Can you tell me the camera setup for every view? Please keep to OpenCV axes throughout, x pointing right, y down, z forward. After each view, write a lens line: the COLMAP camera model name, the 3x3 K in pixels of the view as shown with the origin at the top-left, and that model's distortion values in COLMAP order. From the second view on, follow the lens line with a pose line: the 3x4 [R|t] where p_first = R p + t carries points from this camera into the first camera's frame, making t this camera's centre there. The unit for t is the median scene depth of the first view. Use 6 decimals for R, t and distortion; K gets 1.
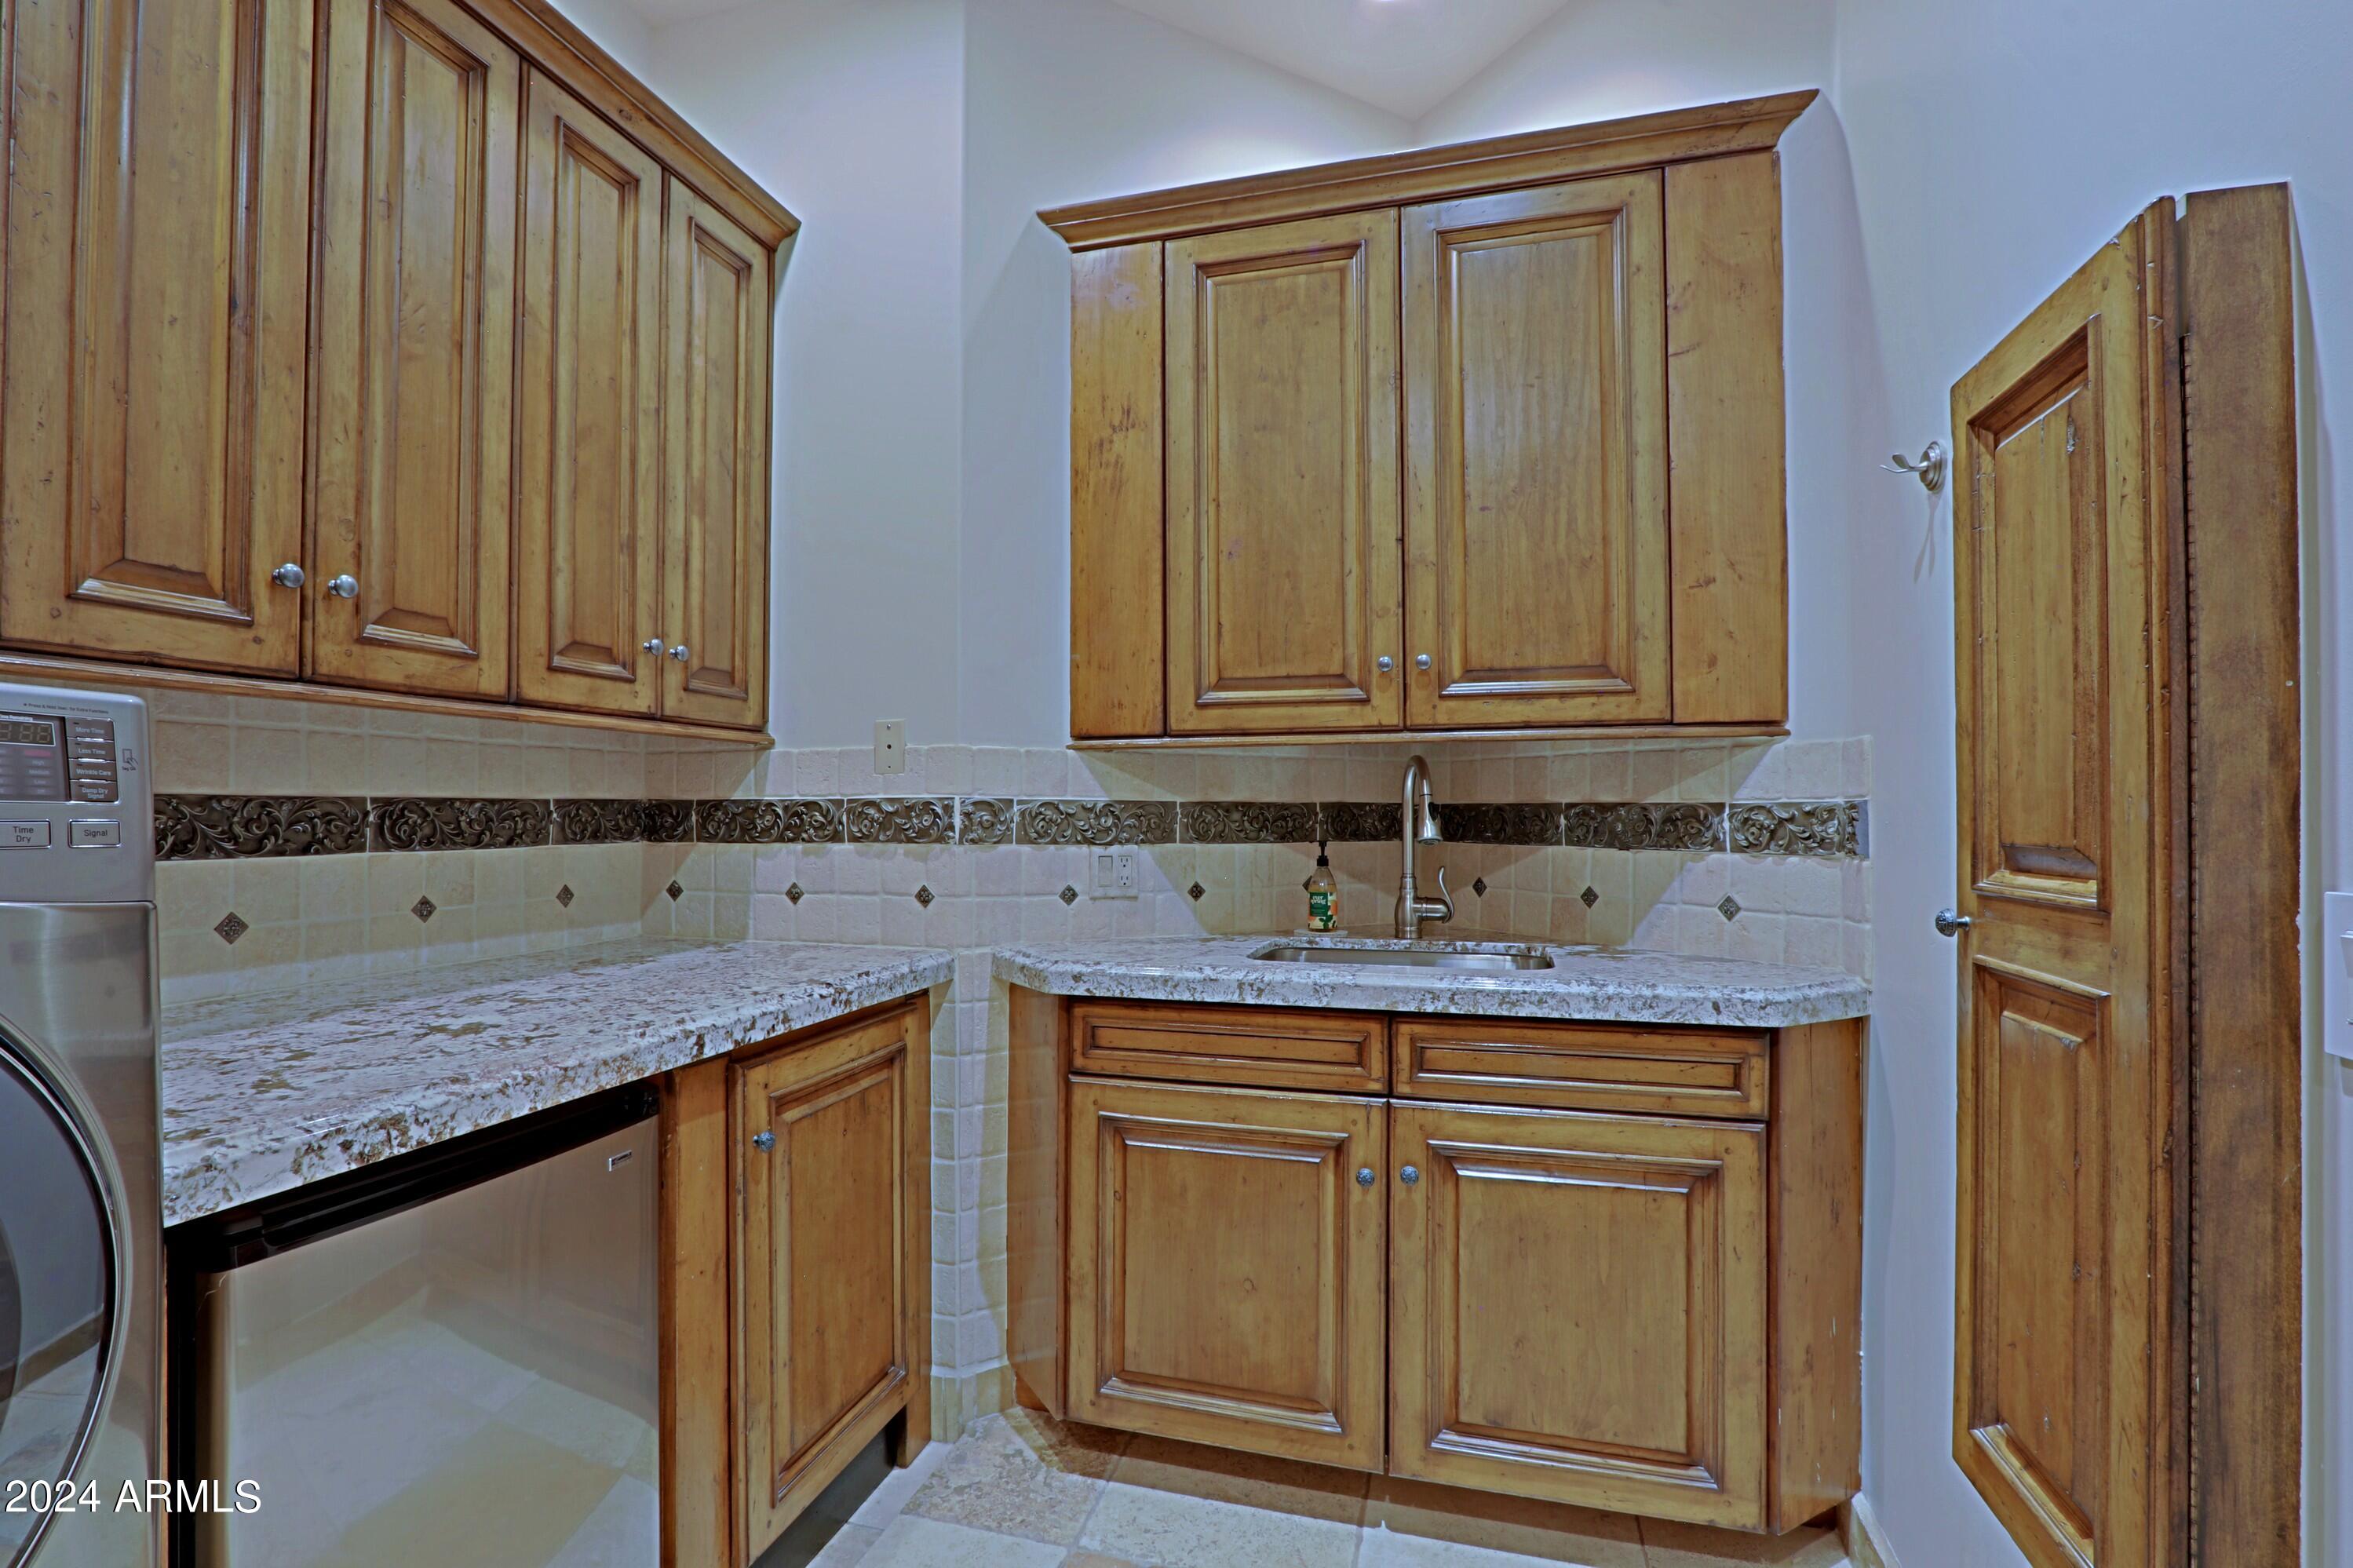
lens RADIAL K [[1081.1, 0, 1174.0], [0, 1081.1, 798.0], [0, 0, 1]] dist [-0.029550, 0.004356]
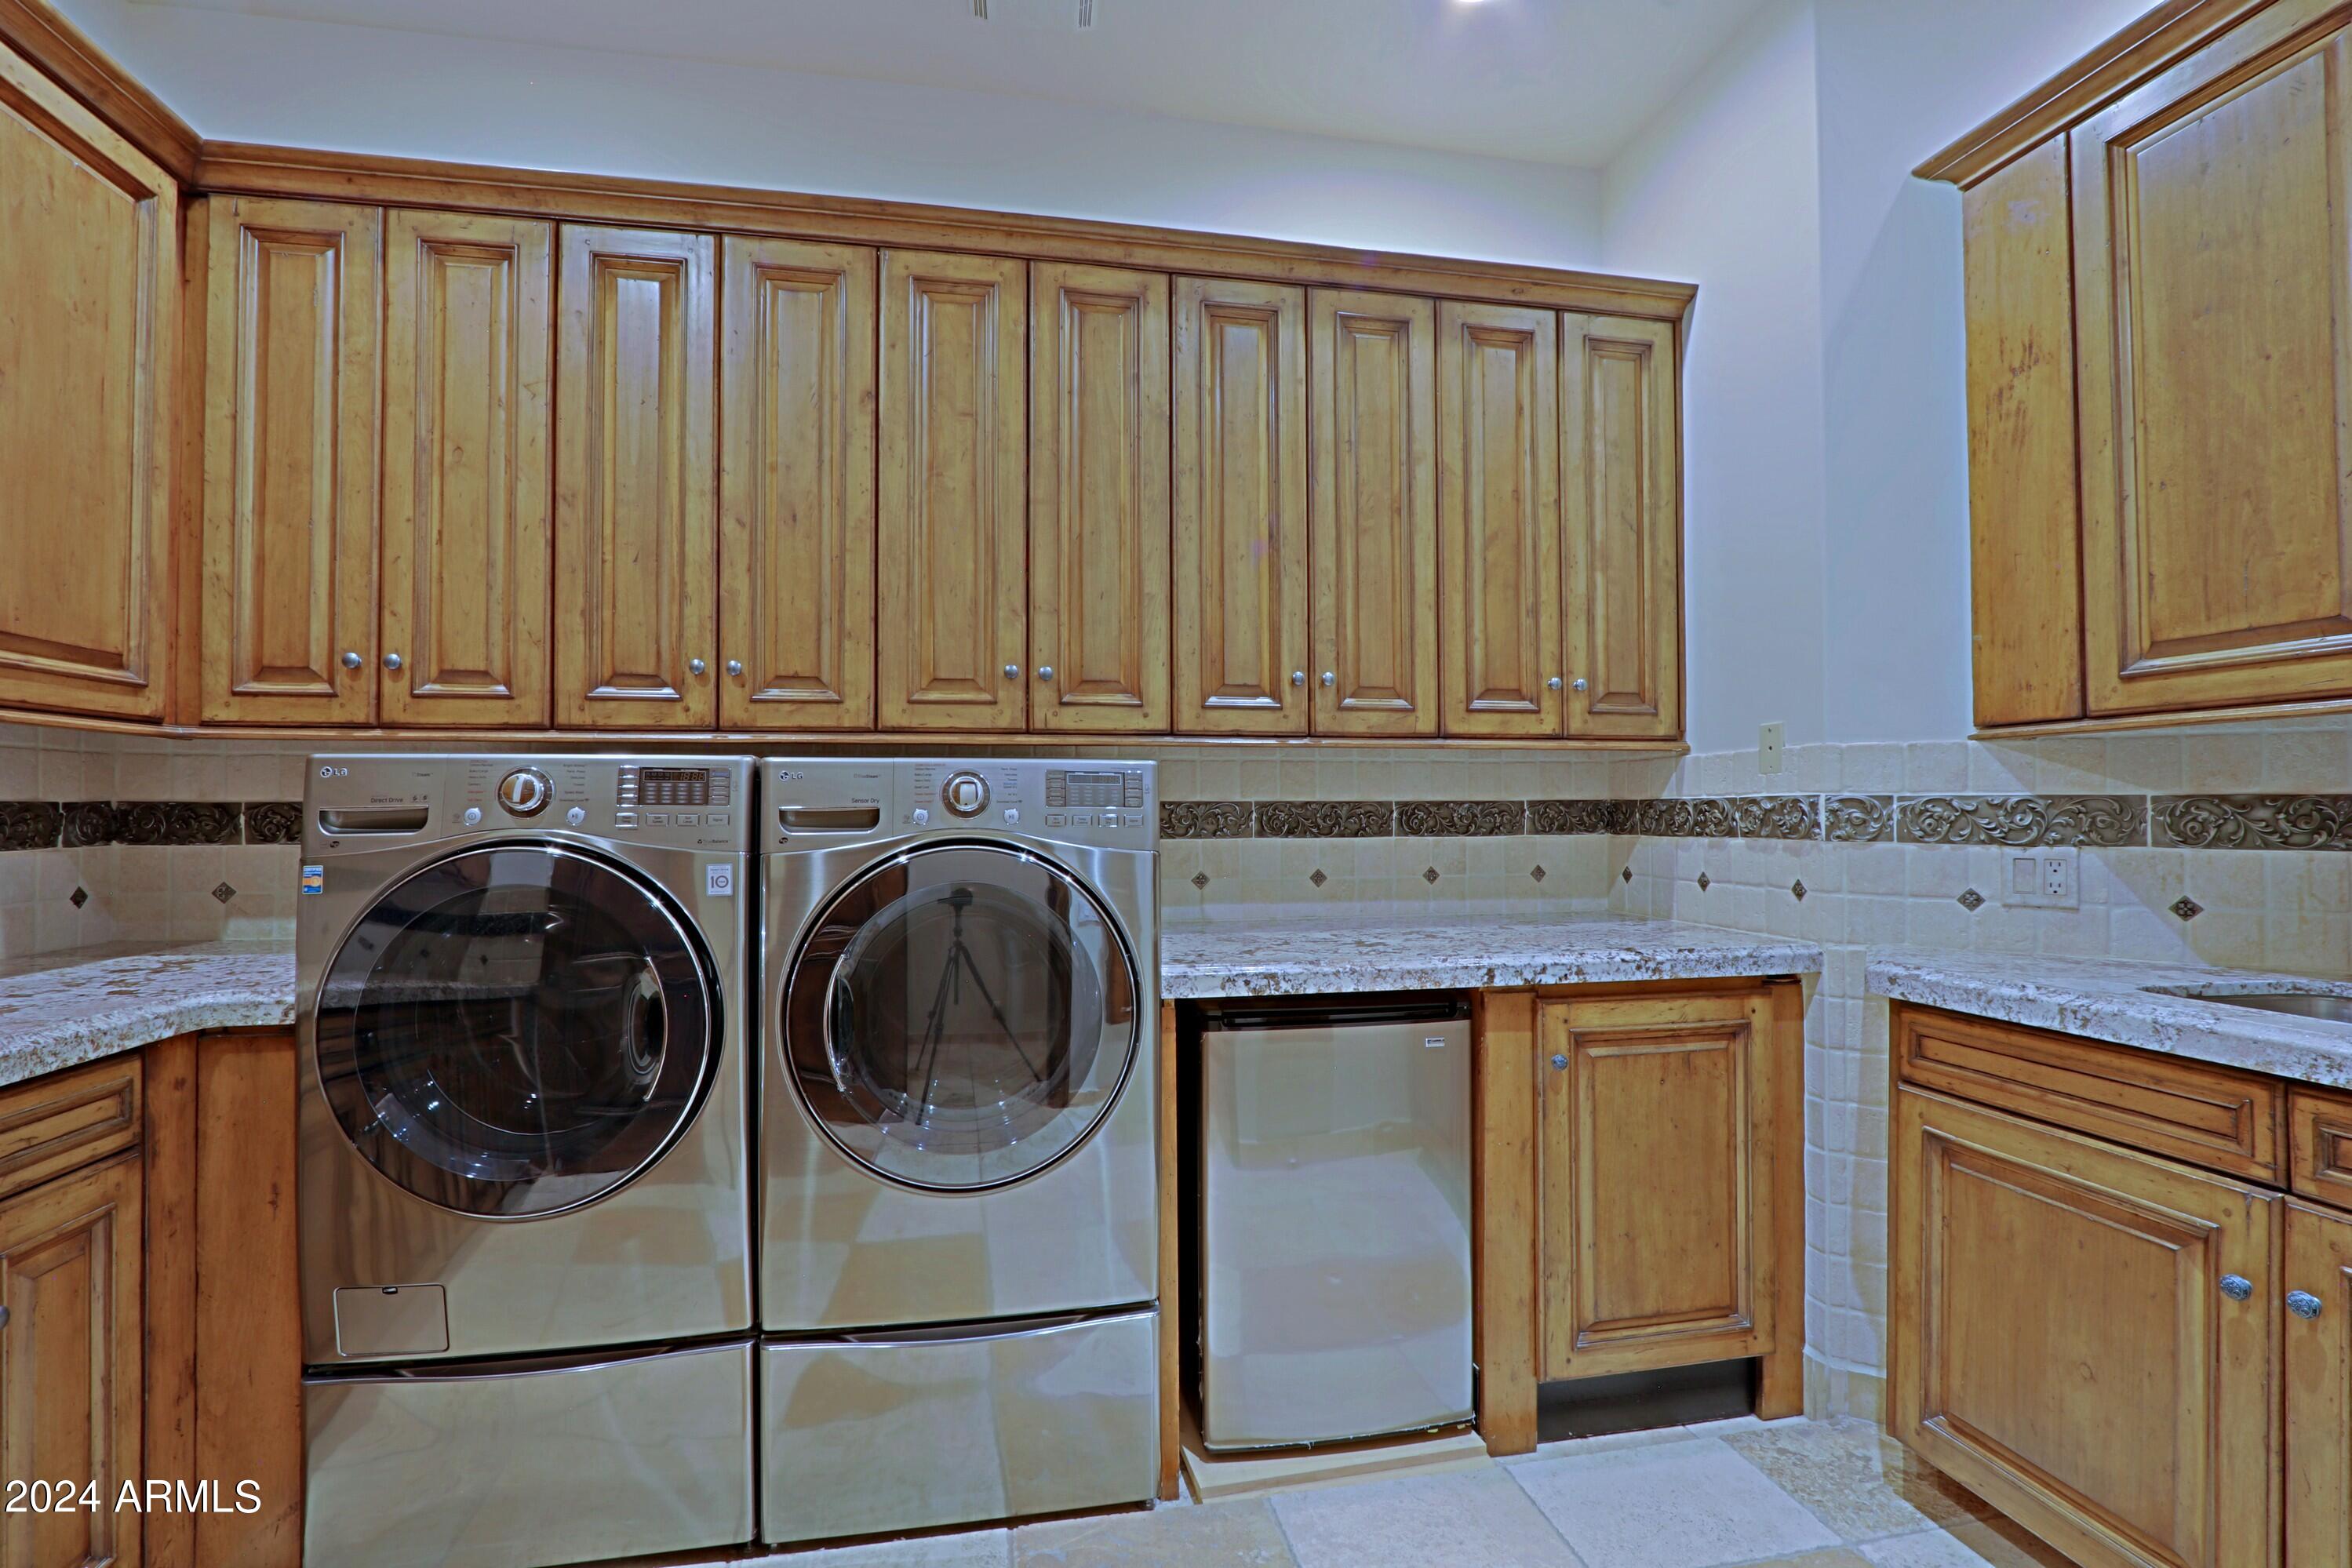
lens RADIAL K [[1080.6, 0, 1176.9], [0, 1080.6, 798.3], [0, 0, 1]] dist [-0.029550, 0.004356]
pose [[0.450467, -0.012220, -0.892709, 0.469973], [0.014186, 0.999878, -0.006529, 0.000524], [0.892680, -0.009723, 0.450586, -0.001327]]
